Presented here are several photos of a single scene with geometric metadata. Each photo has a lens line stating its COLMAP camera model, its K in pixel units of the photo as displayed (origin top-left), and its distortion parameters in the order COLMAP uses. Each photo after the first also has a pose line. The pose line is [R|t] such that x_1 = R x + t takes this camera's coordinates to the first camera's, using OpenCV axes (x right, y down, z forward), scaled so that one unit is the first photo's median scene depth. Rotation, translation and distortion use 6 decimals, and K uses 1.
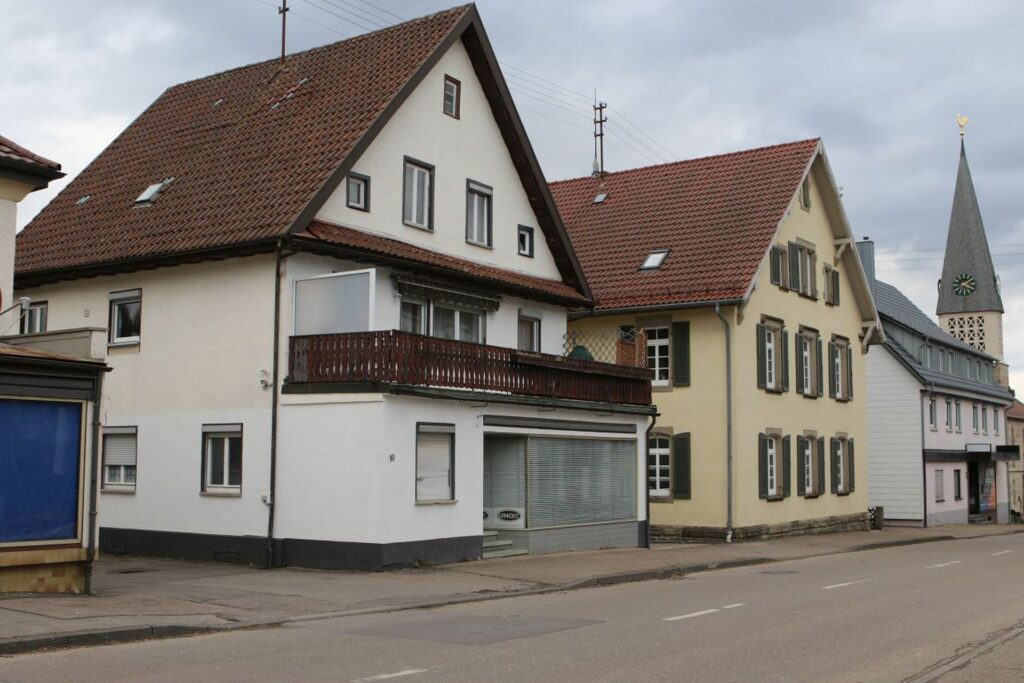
lens RADIAL K [[1154.5, 0, 512.0], [0, 1154.5, 341.5], [0, 0, 1]] dist [-0.109192, 0.013656]
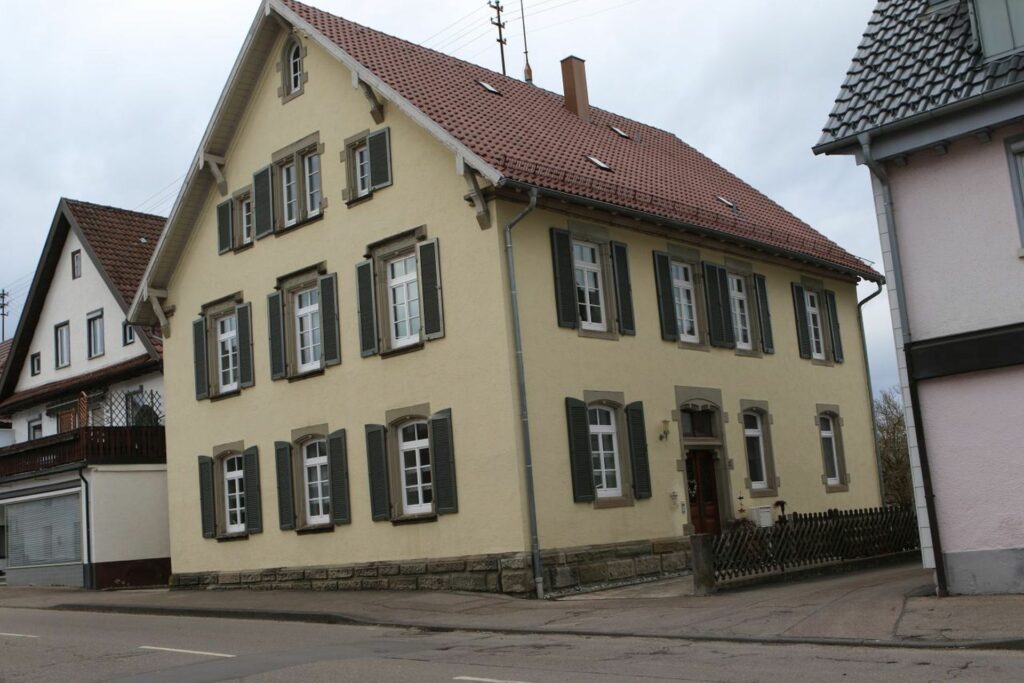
lens RADIAL K [[1112.6, 0, 511.1], [0, 1112.6, 352.6], [0, 0, 1]] dist [-0.084983, -0.000301]
pose [[-0.134064, -0.144238, -0.980419, 0.820810], [0.188488, 0.967578, -0.168123, 0.155231], [0.972882, -0.207337, -0.102531, 1.125689]]
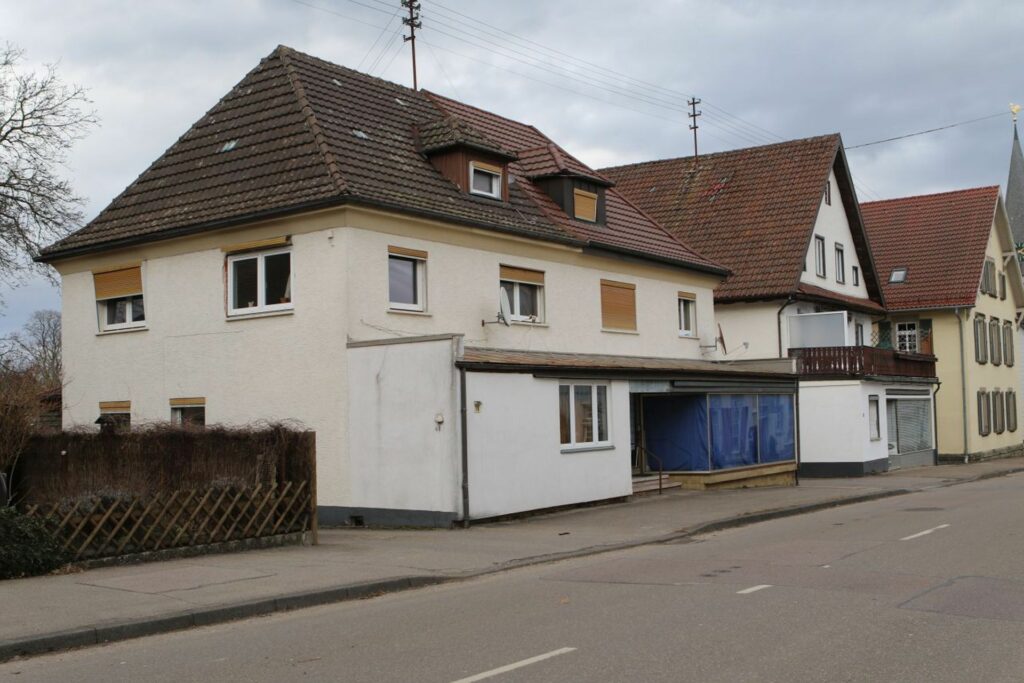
lens RADIAL K [[1112.6, 0, 511.1], [0, 1112.6, 352.6], [0, 0, 1]] dist [-0.084983, -0.000301]
pose [[0.999574, -0.026211, -0.012849, -0.327511], [0.026826, 0.998371, 0.050350, -0.052152], [0.011508, -0.050673, 0.998649, -0.385797]]
